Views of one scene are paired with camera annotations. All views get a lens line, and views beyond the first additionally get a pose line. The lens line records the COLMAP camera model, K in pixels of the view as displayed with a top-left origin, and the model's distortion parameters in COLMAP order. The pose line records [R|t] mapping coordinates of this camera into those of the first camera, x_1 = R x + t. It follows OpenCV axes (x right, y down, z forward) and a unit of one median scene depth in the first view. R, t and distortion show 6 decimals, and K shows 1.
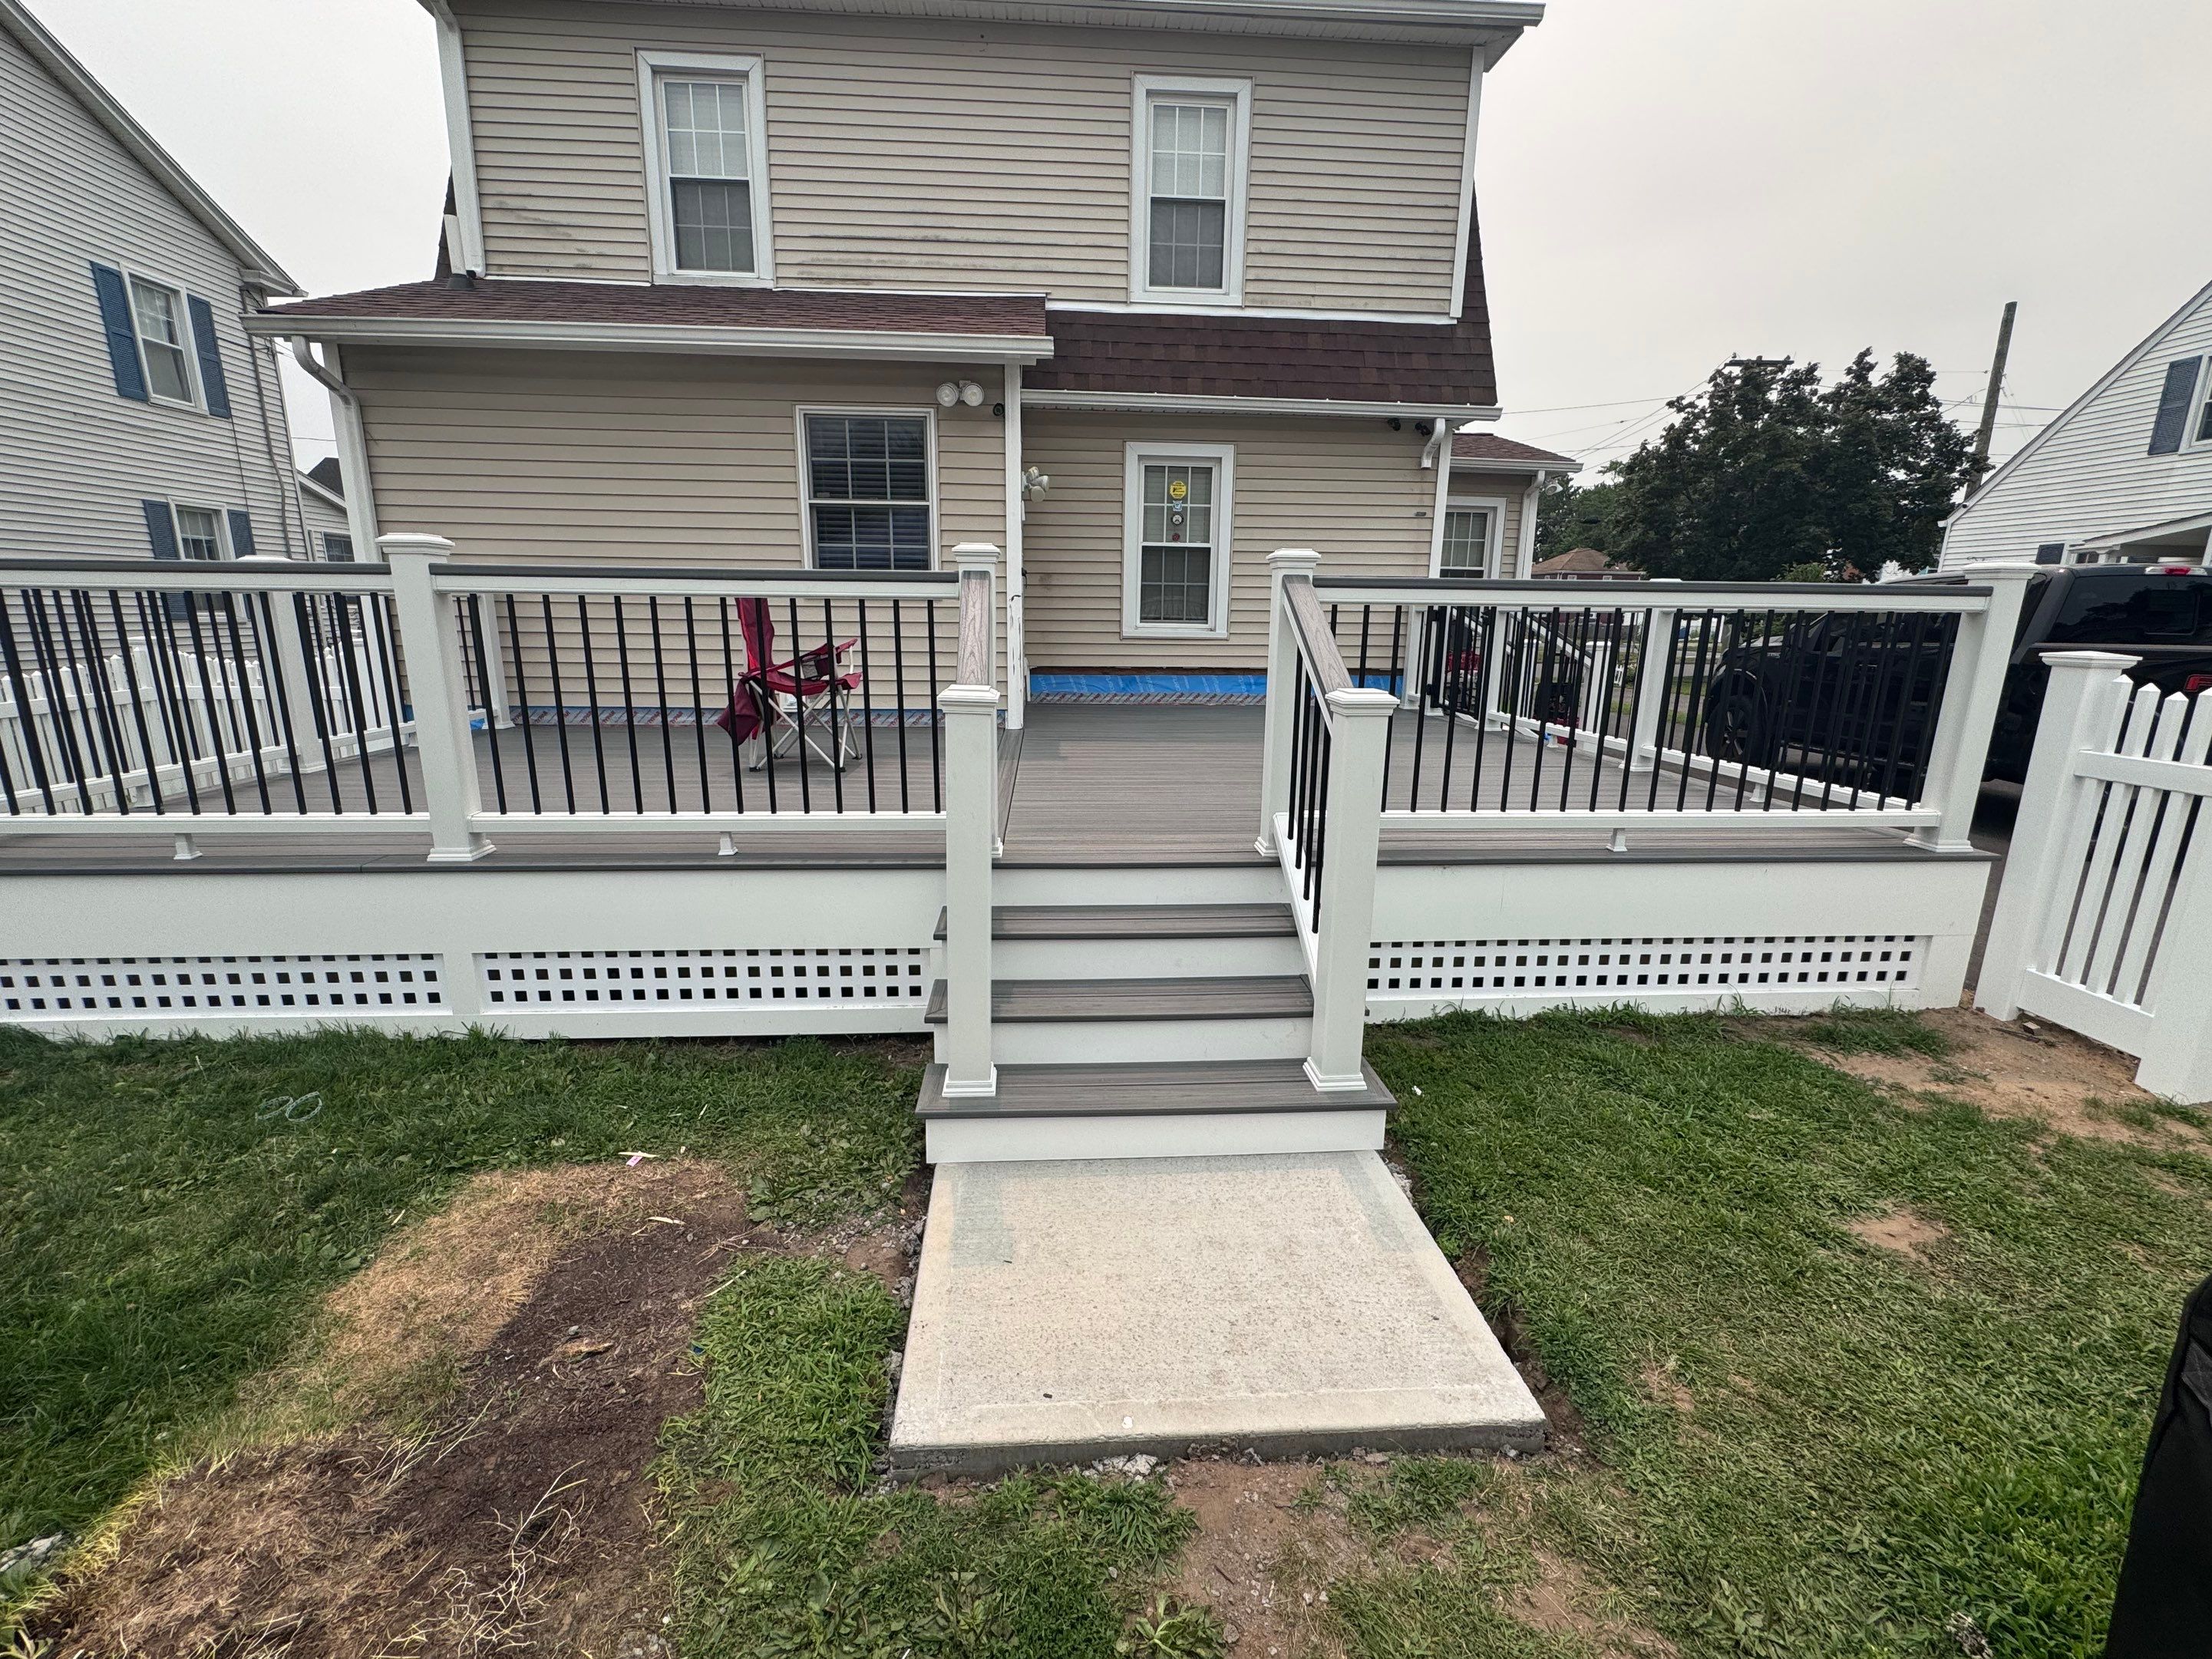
lens RADIAL K [[929.8, 0, 1096.1], [0, 929.8, 827.8], [0, 0, 1]] dist [-0.001116, -0.000194]
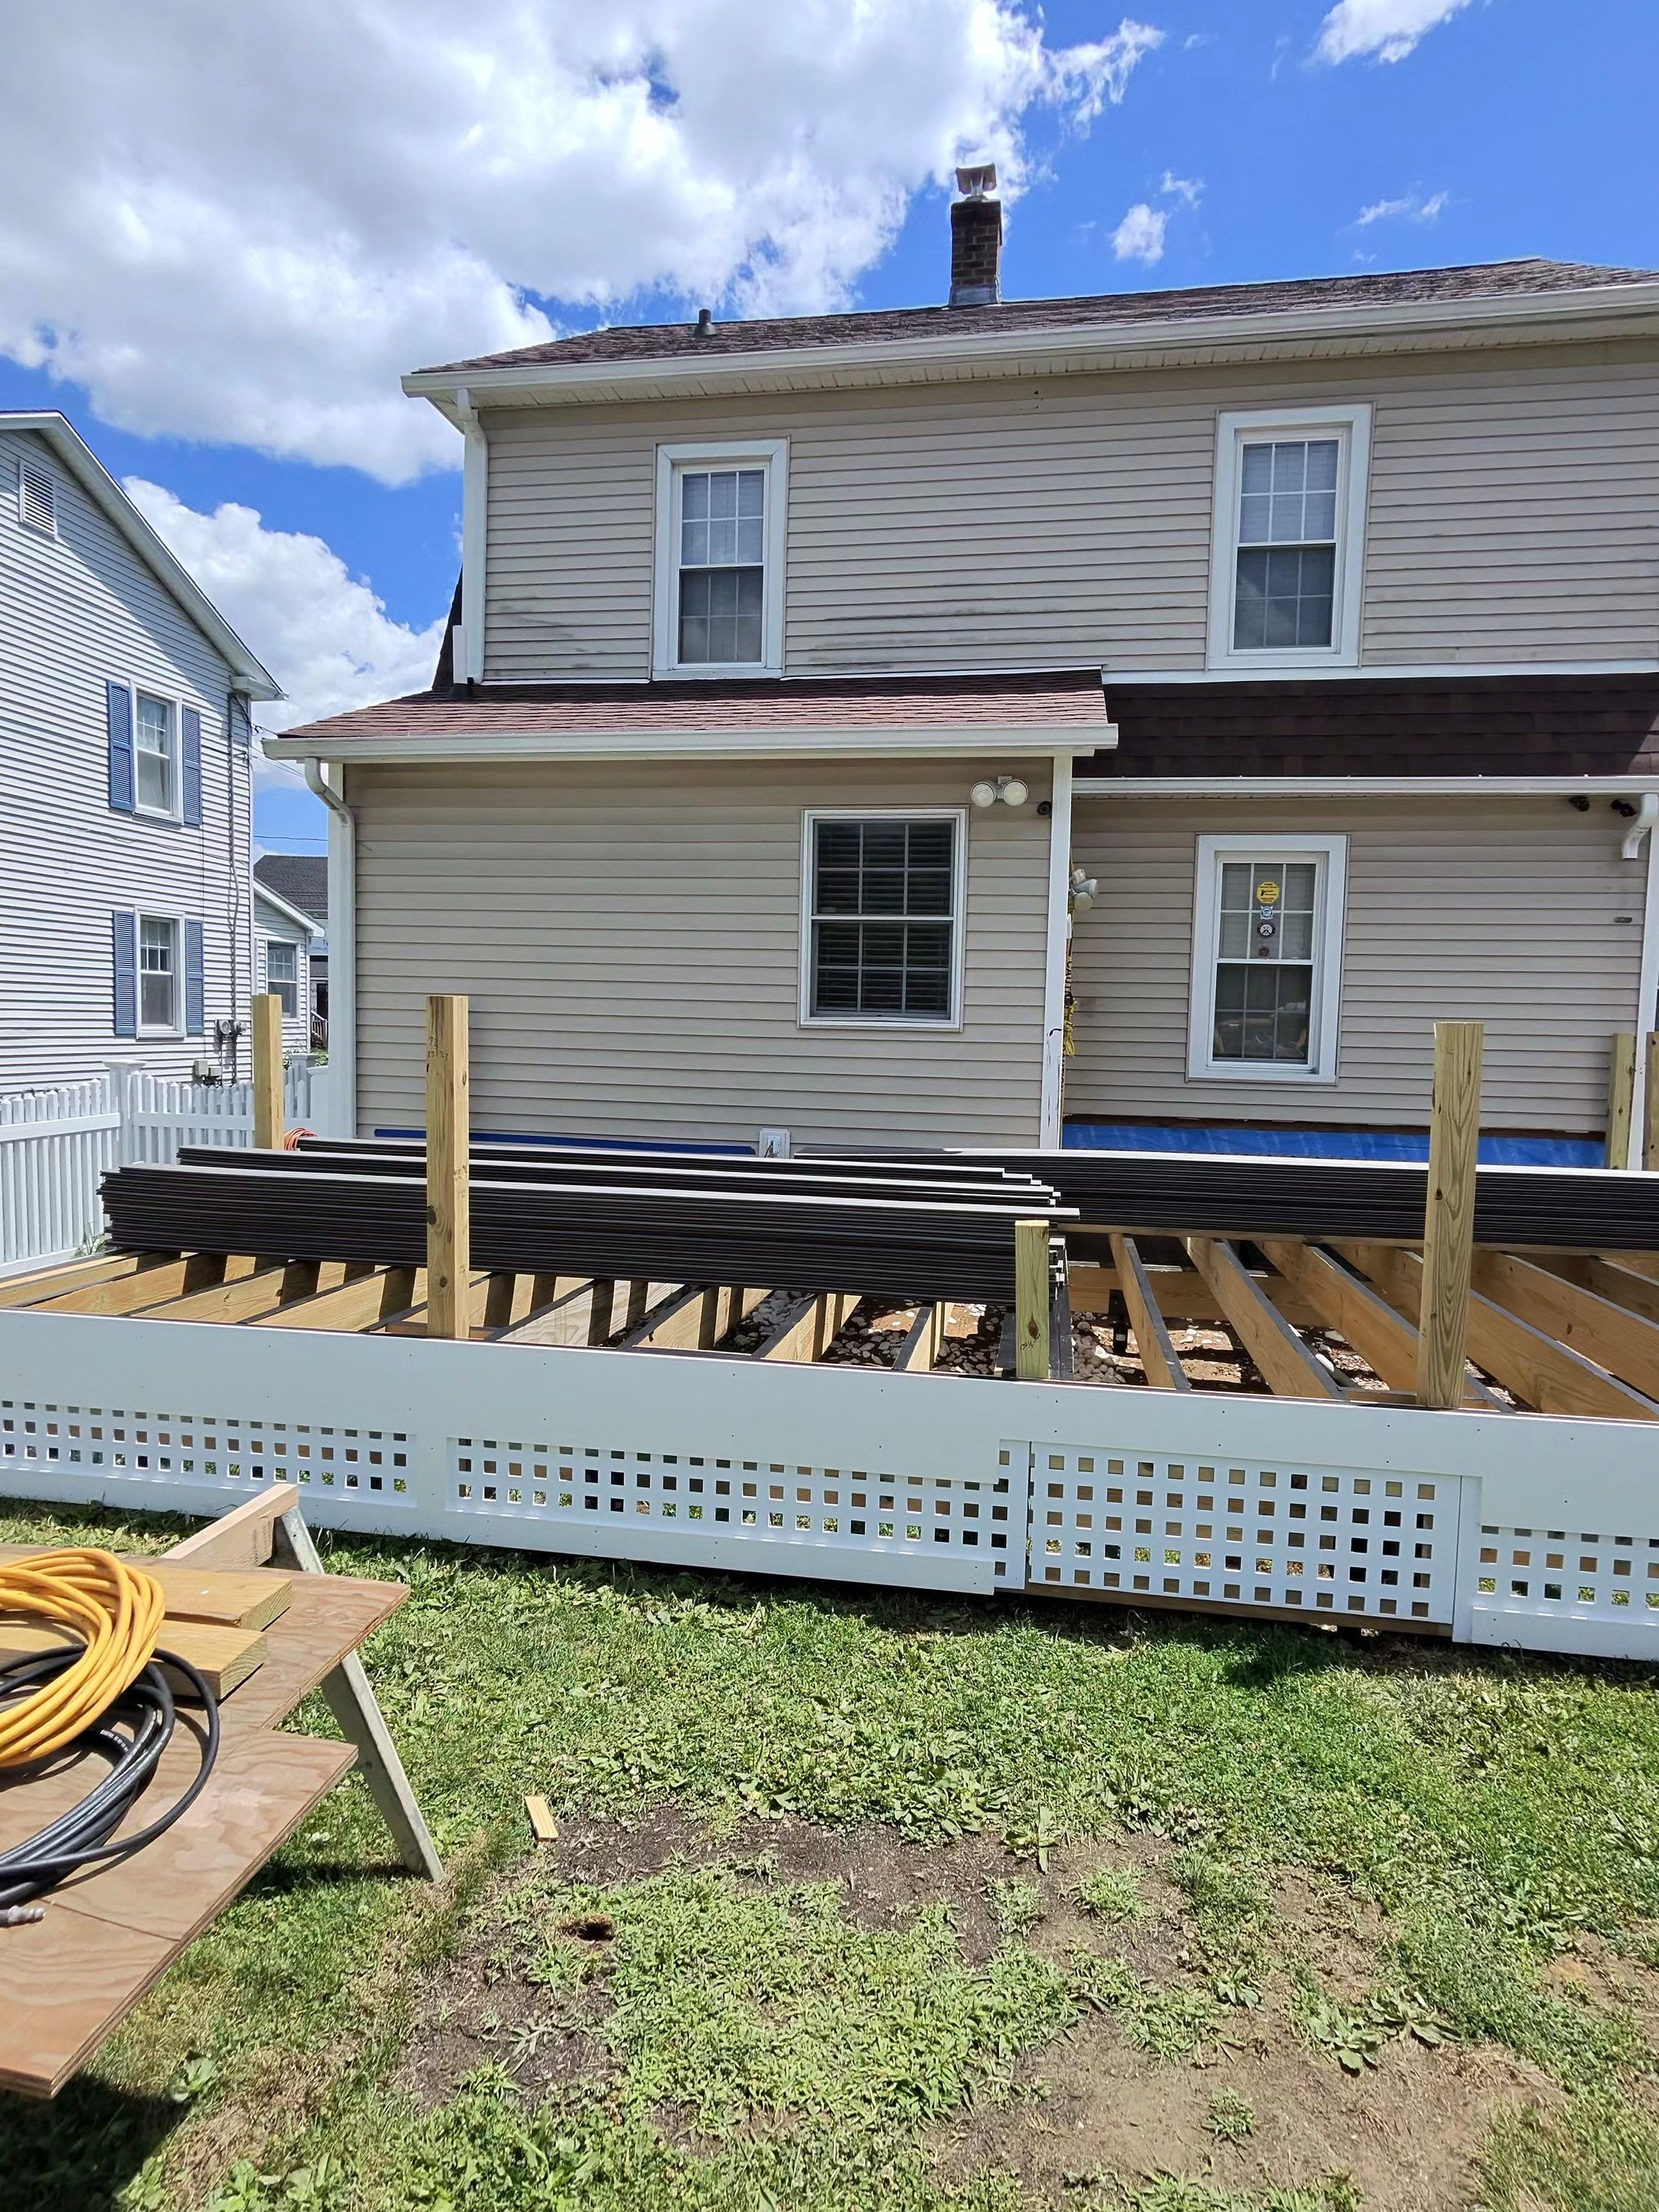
lens RADIAL K [[1244.2, 0, 822.0], [0, 1244.2, 1111.0], [0, 0, 1]] dist [-0.001615, -0.001225]
pose [[0.971432, 0.028449, -0.235608, -0.023996], [-0.065739, 0.986197, -0.151964, -0.006095], [0.228032, 0.163111, 0.959894, -0.042530]]
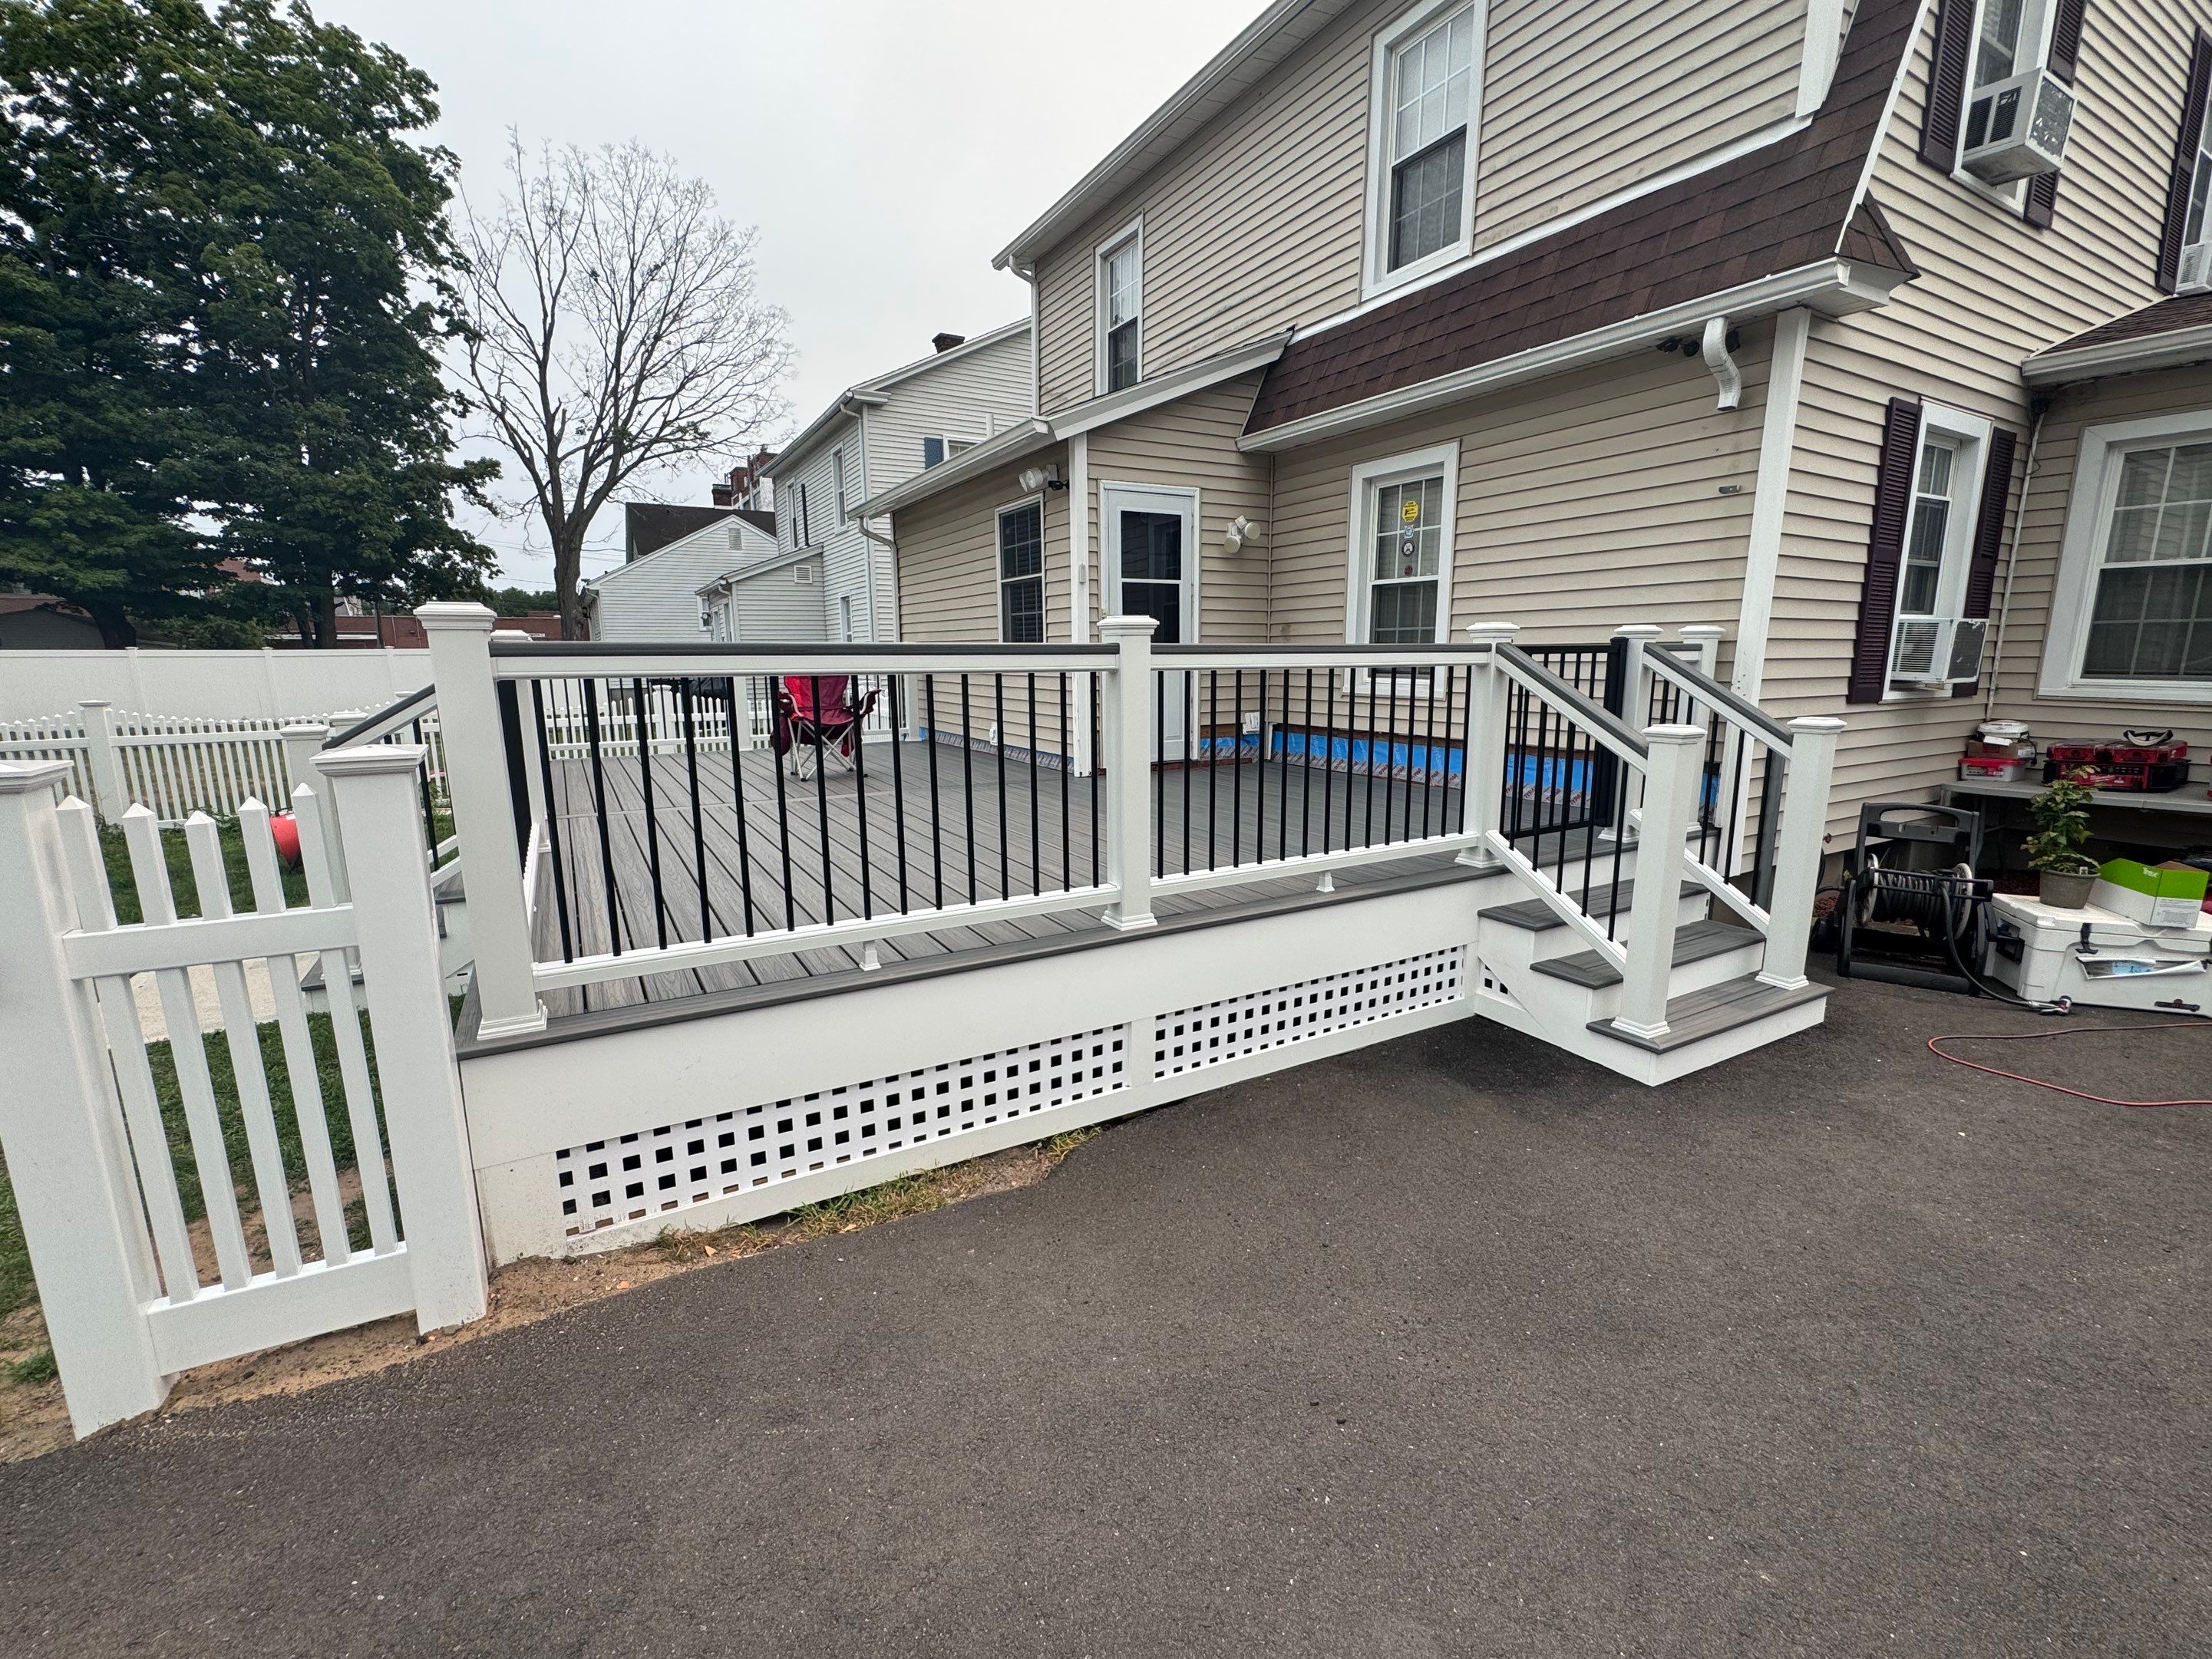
lens RADIAL K [[946.3, 0, 1104.4], [0, 946.3, 838.7], [0, 0, 1]] dist [-0.009401, -0.000461]
pose [[0.434850, 0.158201, -0.886498, 0.787387], [-0.196640, 0.977371, 0.077961, -0.112157], [0.878771, 0.140420, 0.456118, 0.481722]]
